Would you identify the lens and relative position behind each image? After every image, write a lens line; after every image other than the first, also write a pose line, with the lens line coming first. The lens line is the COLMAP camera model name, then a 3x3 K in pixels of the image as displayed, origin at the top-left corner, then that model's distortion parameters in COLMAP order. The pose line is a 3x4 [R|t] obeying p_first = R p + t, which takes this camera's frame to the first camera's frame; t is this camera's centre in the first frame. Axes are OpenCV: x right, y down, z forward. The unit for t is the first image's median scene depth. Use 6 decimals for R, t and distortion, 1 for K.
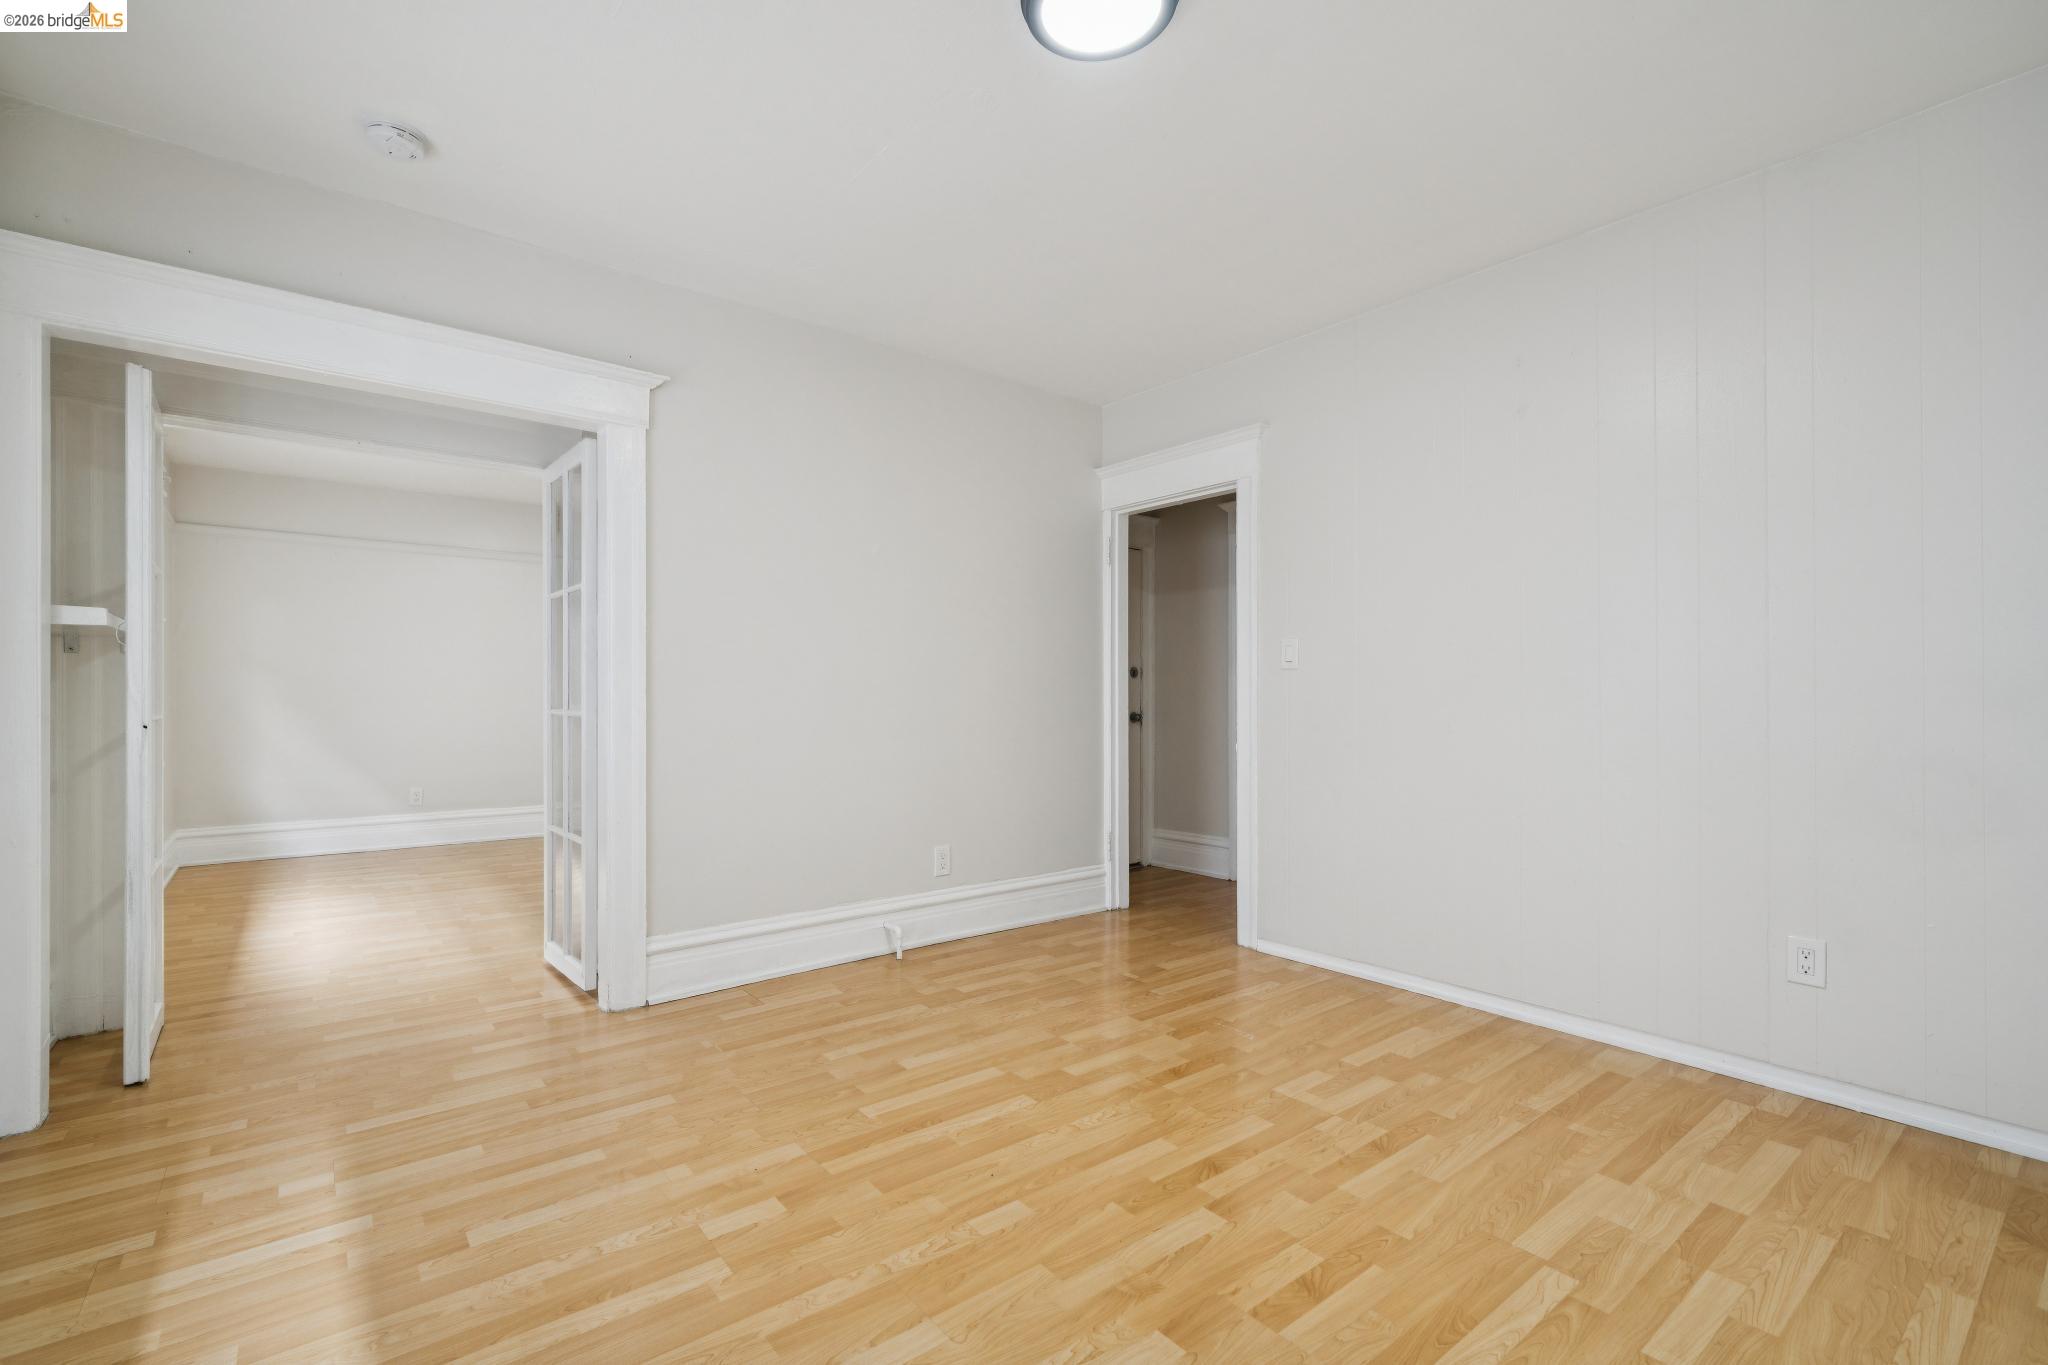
lens RADIAL K [[926.9, 0, 1036.8], [0, 926.9, 691.6], [0, 0, 1]] dist [0.000418, 0.000464]
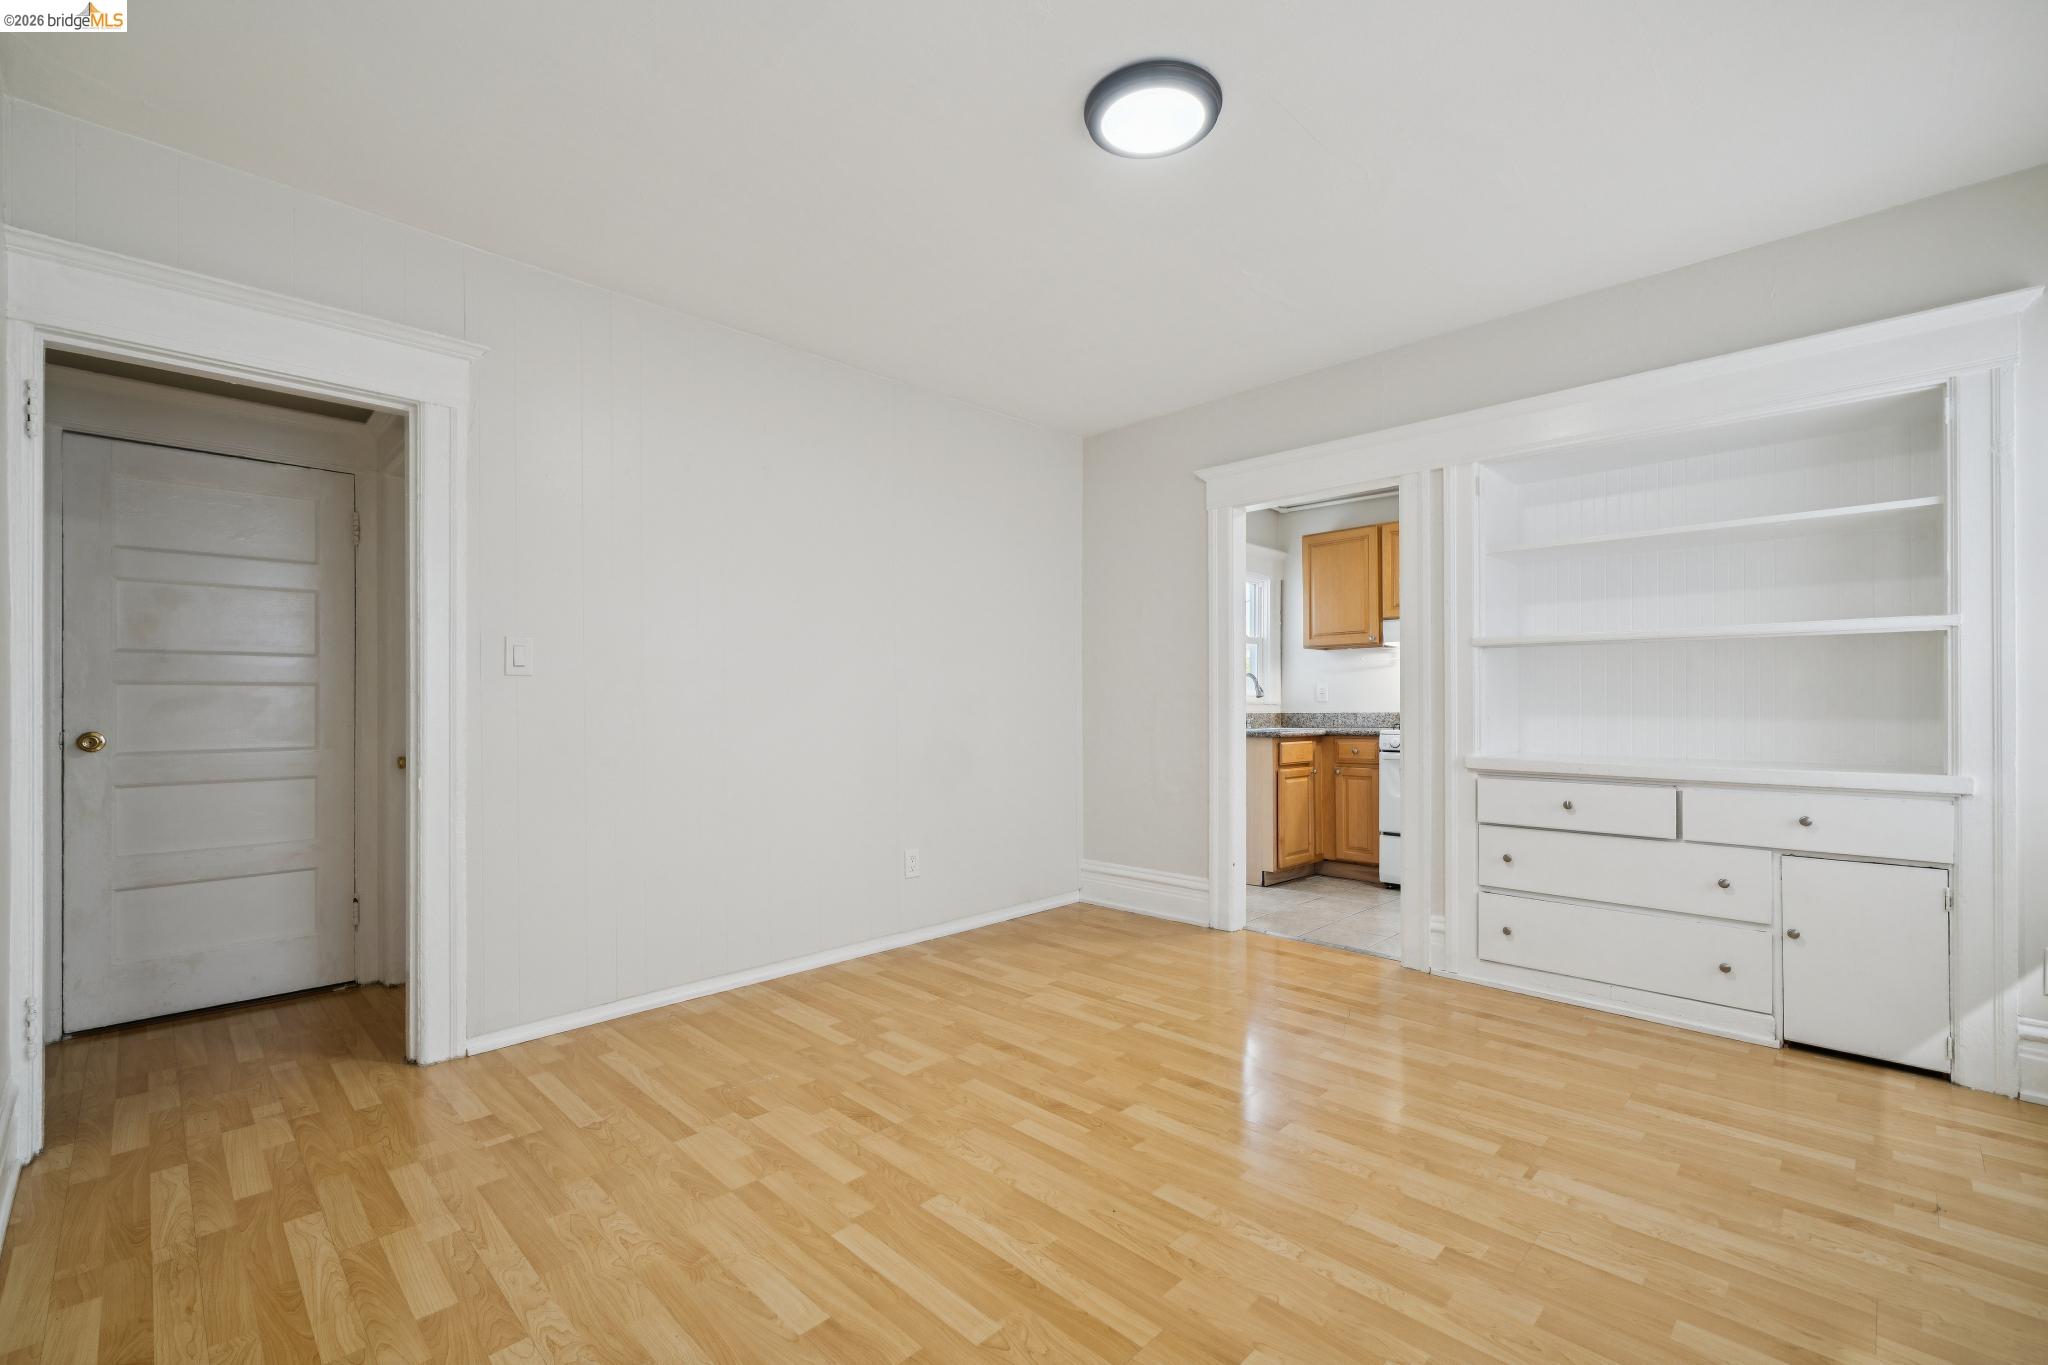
lens RADIAL K [[860.8, 0, 1023.5], [0, 860.8, 696.3], [0, 0, 1]] dist [-0.003351, -0.000408]
pose [[-0.108292, 0.008401, 0.994084, -0.727394], [0.001845, 0.999964, -0.008250, 0.000875], [-0.994117, 0.000940, -0.108303, 0.940500]]
